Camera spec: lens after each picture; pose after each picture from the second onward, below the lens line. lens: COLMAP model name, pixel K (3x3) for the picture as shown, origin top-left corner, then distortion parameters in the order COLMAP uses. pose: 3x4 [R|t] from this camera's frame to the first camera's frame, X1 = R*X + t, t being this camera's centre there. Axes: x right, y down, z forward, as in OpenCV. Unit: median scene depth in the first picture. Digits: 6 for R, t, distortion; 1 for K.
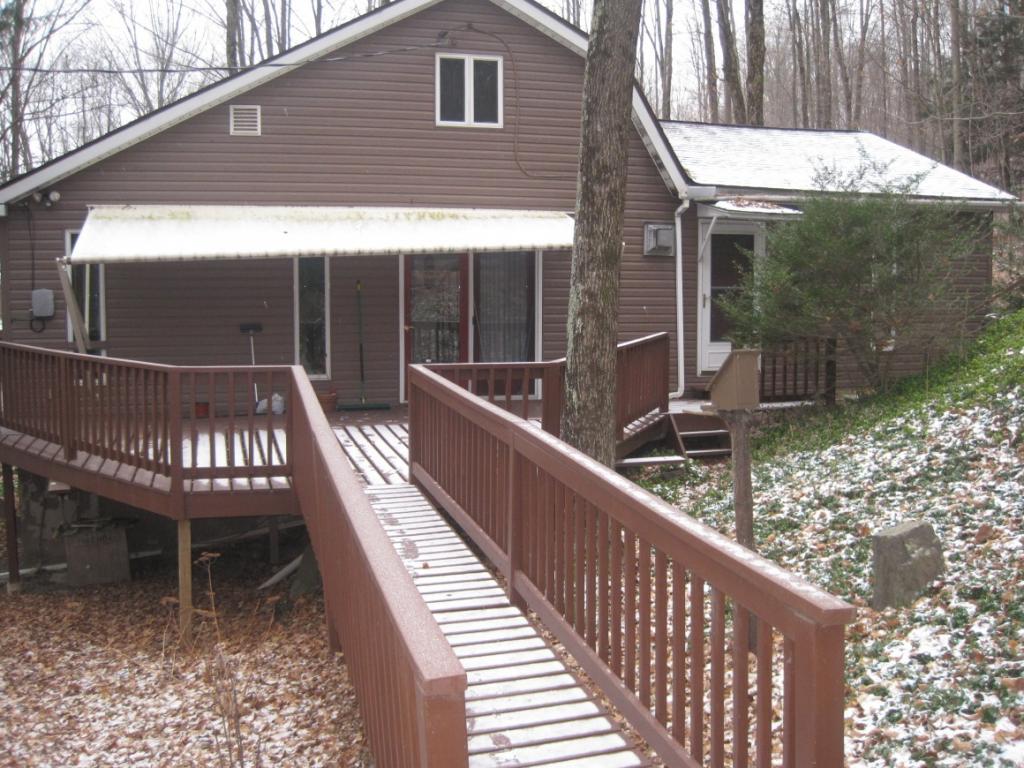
lens RADIAL K [[1034.2, 0, 514.3], [0, 1034.2, 384.7], [0, 0, 1]] dist [-0.139821, 0.000000]
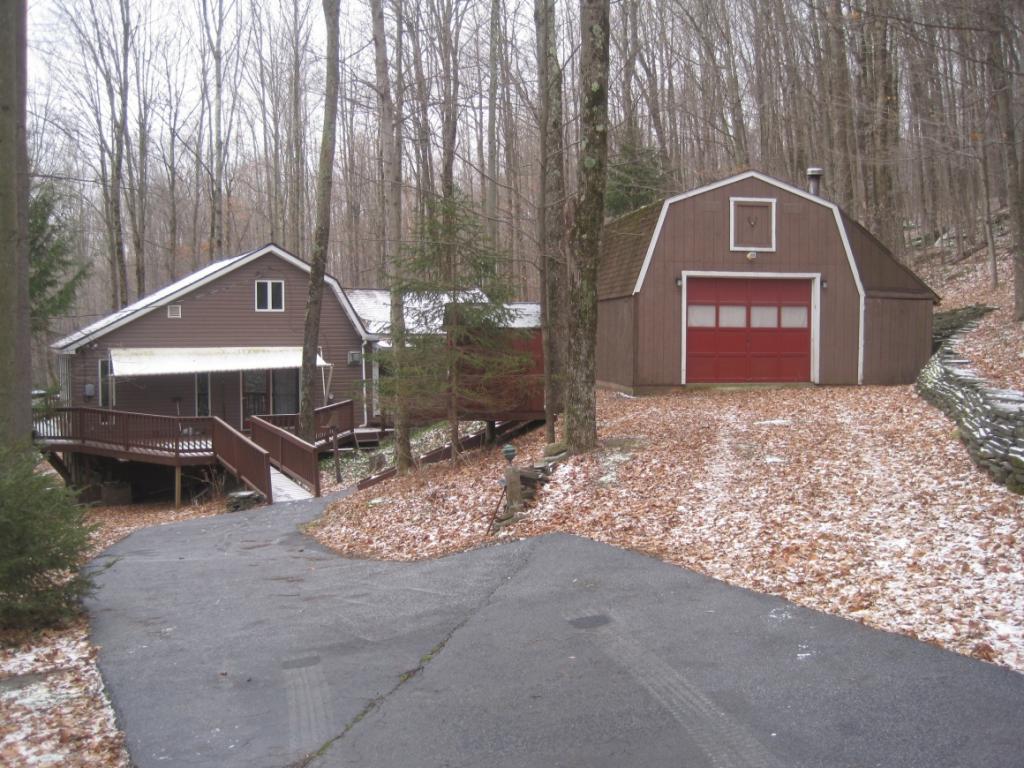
lens RADIAL K [[1034.2, 0, 509.5], [0, 1034.2, 384.2], [0, 0, 1]] dist [-0.139821, 0.000000]
pose [[0.982642, -0.009616, 0.185264, 0.058777], [0.016332, 0.999262, -0.034759, 0.003690], [-0.184793, 0.037181, 0.982074, -1.396911]]
